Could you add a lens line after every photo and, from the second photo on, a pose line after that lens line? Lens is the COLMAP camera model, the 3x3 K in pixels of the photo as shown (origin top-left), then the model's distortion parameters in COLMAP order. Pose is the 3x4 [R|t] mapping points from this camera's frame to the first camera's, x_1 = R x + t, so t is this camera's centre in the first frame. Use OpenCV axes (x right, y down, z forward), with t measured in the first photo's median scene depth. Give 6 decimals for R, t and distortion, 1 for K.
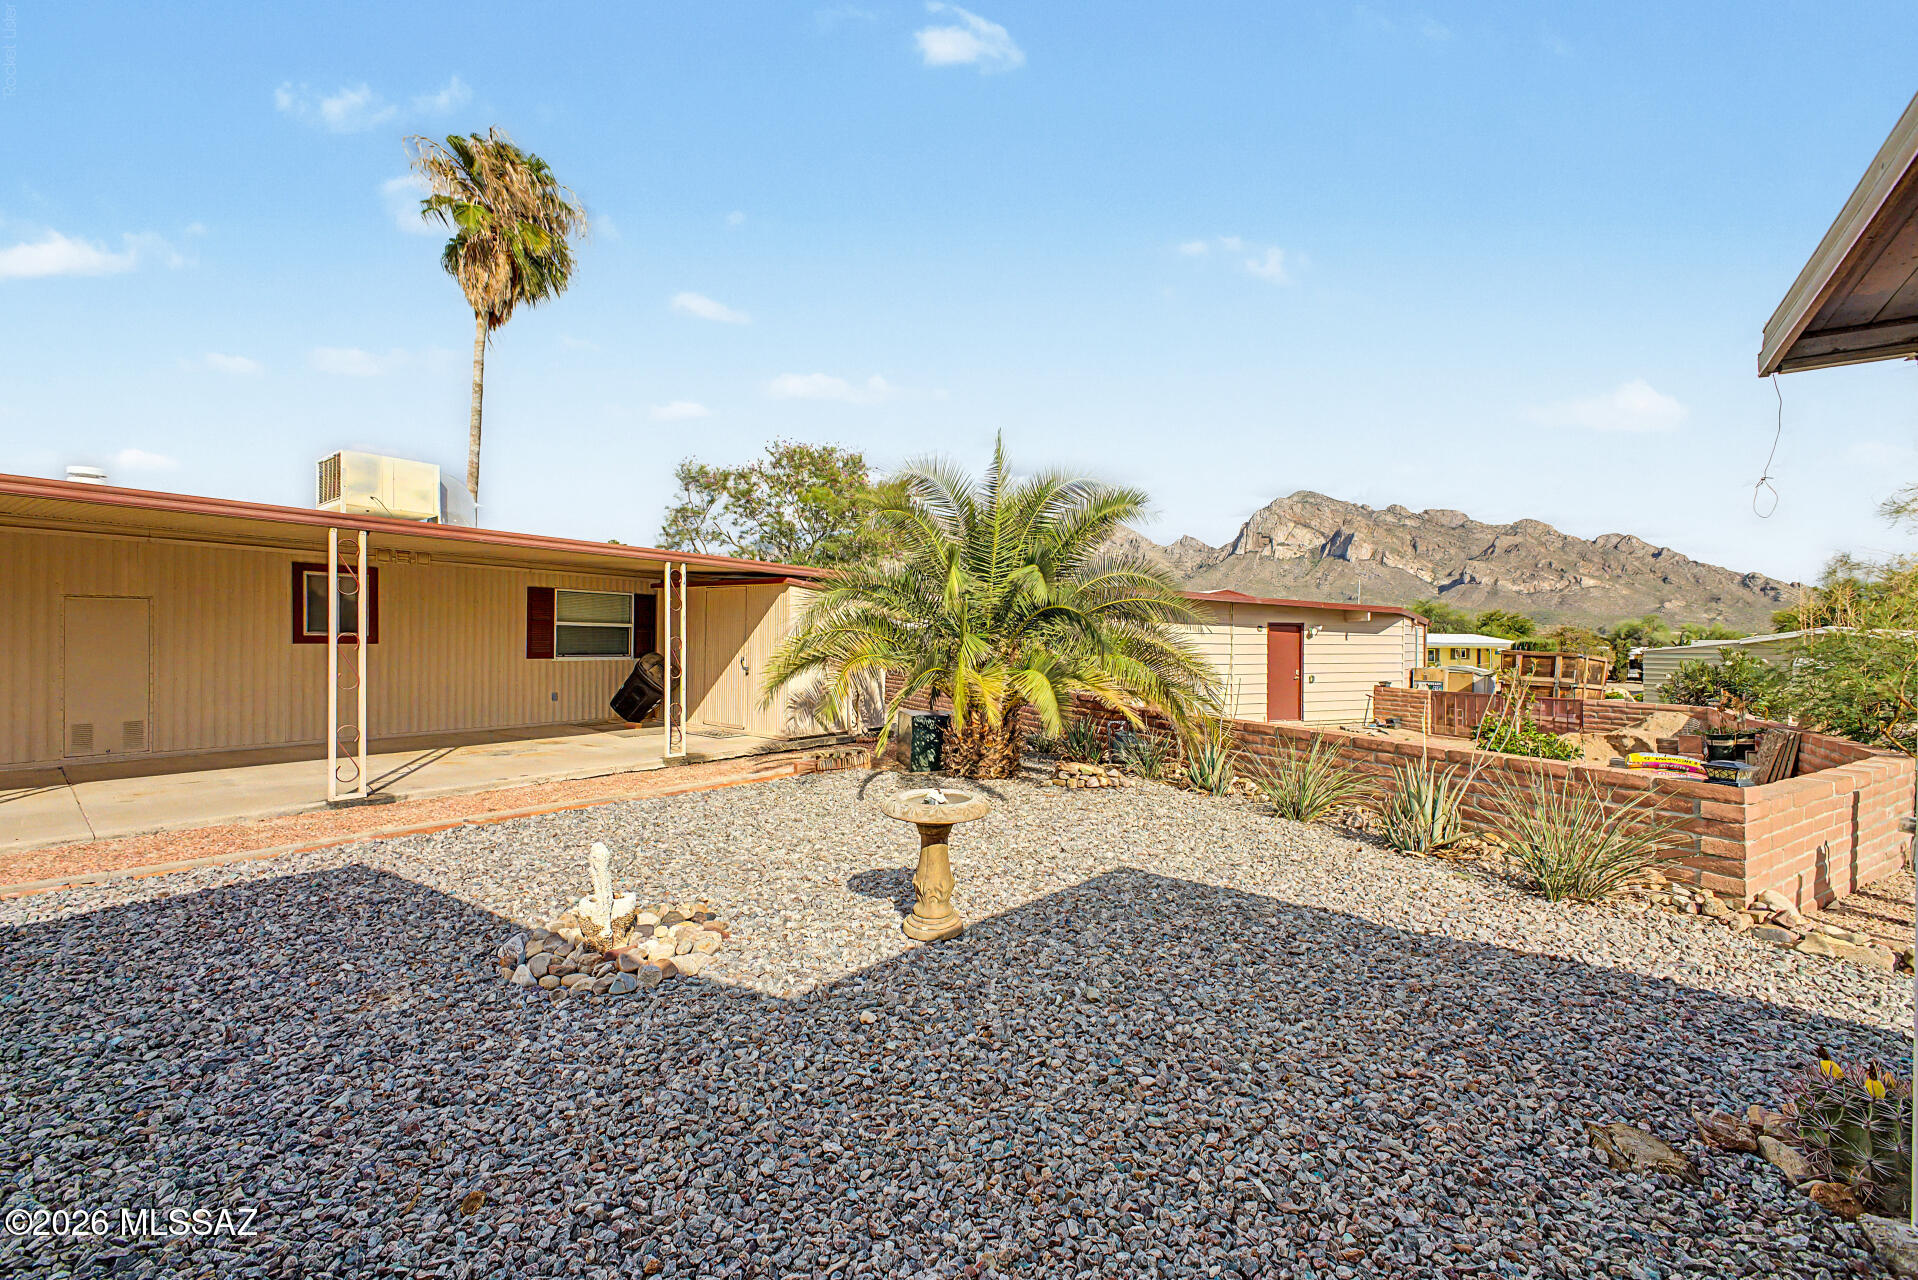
lens RADIAL K [[759.7, 0, 963.8], [0, 759.7, 649.9], [0, 0, 1]] dist [0.020139, -0.004075]
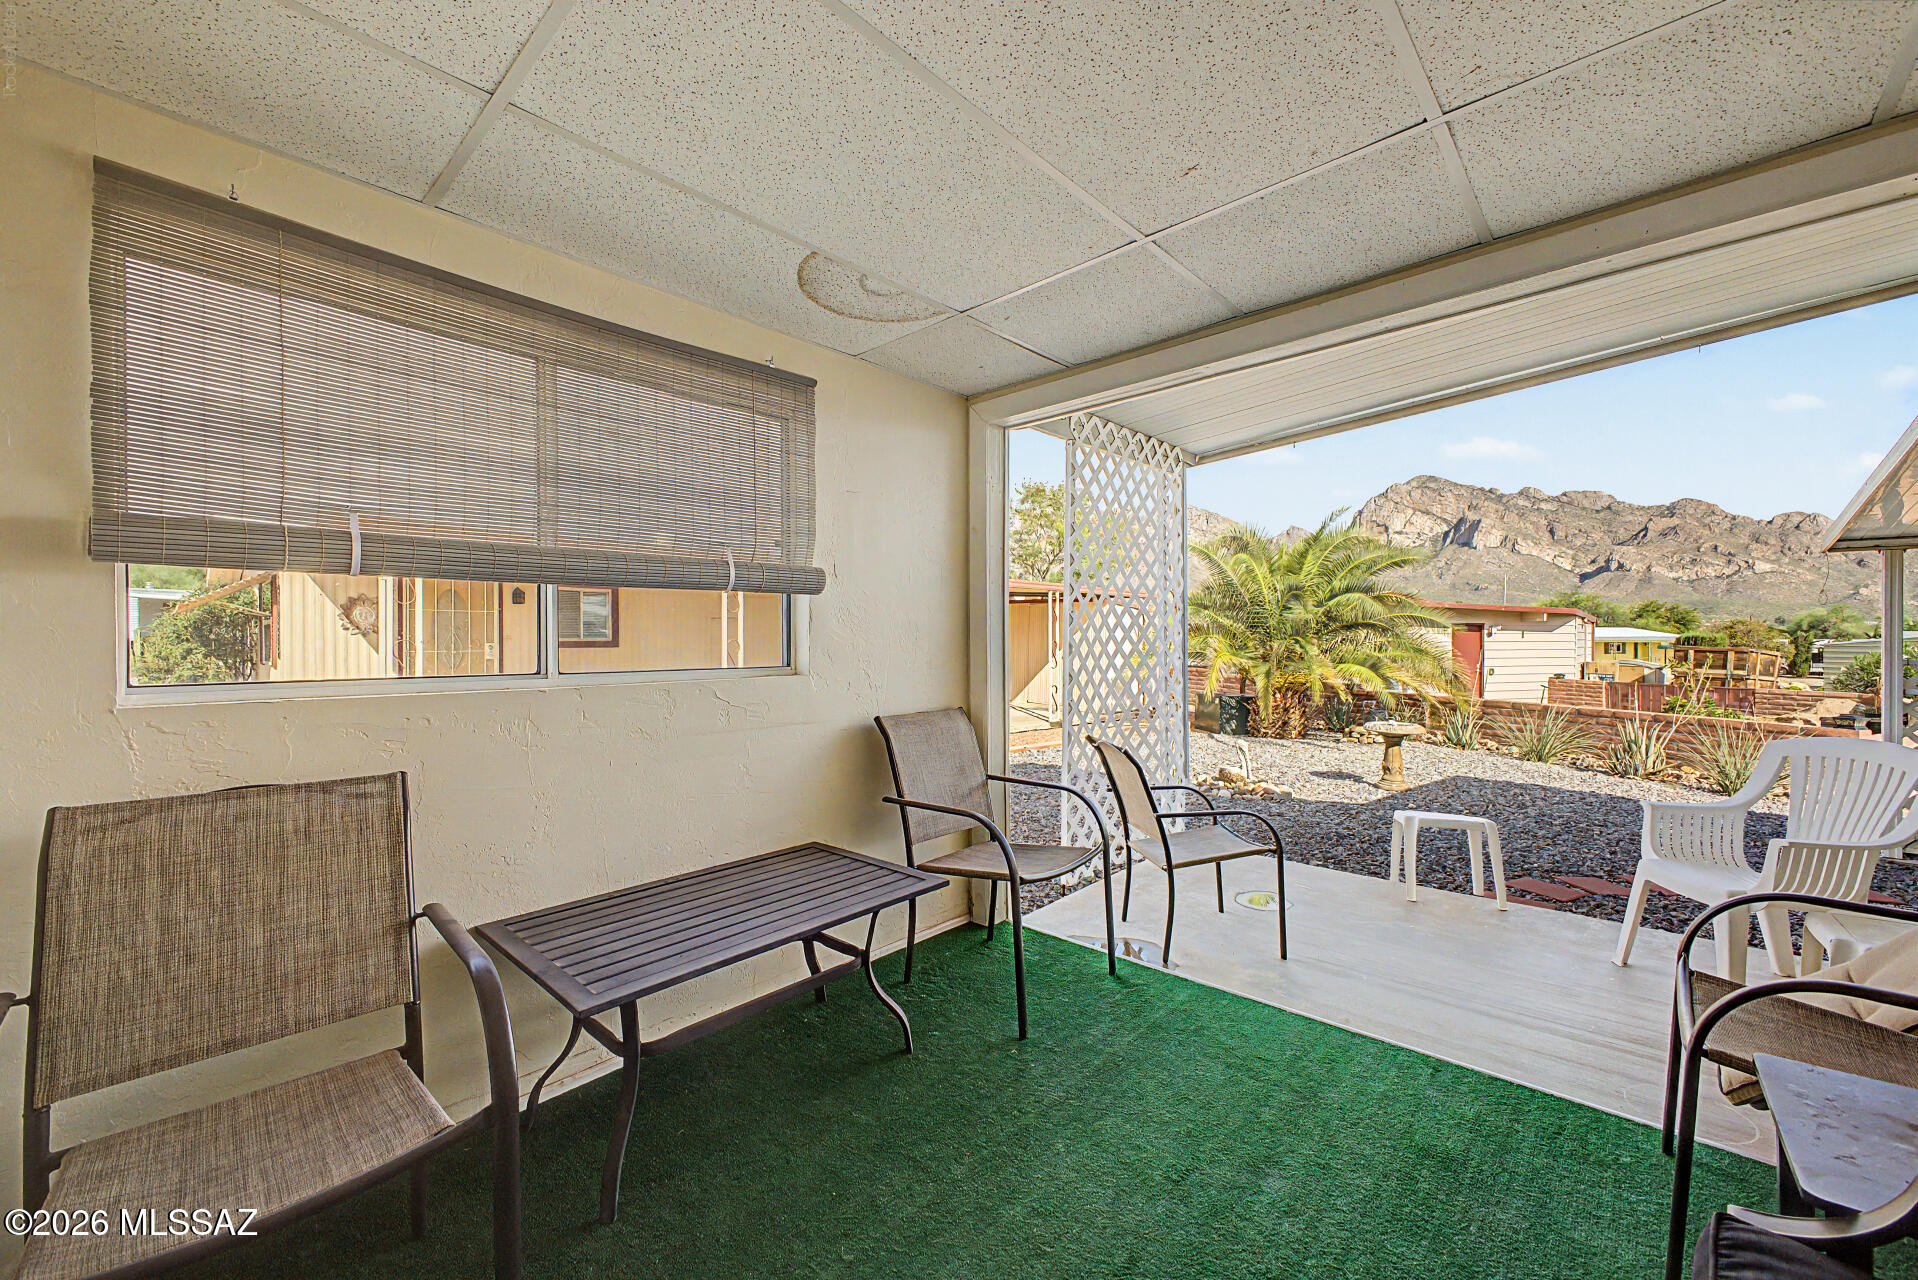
lens RADIAL K [[759.7, 0, 970.9], [0, 759.7, 644.7], [0, 0, 1]] dist [0.020139, -0.004075]
pose [[0.993291, -0.005685, -0.115502, -0.186061], [0.005385, 0.999981, -0.002908, -0.003428], [0.115517, 0.002266, 0.993303, -0.233419]]
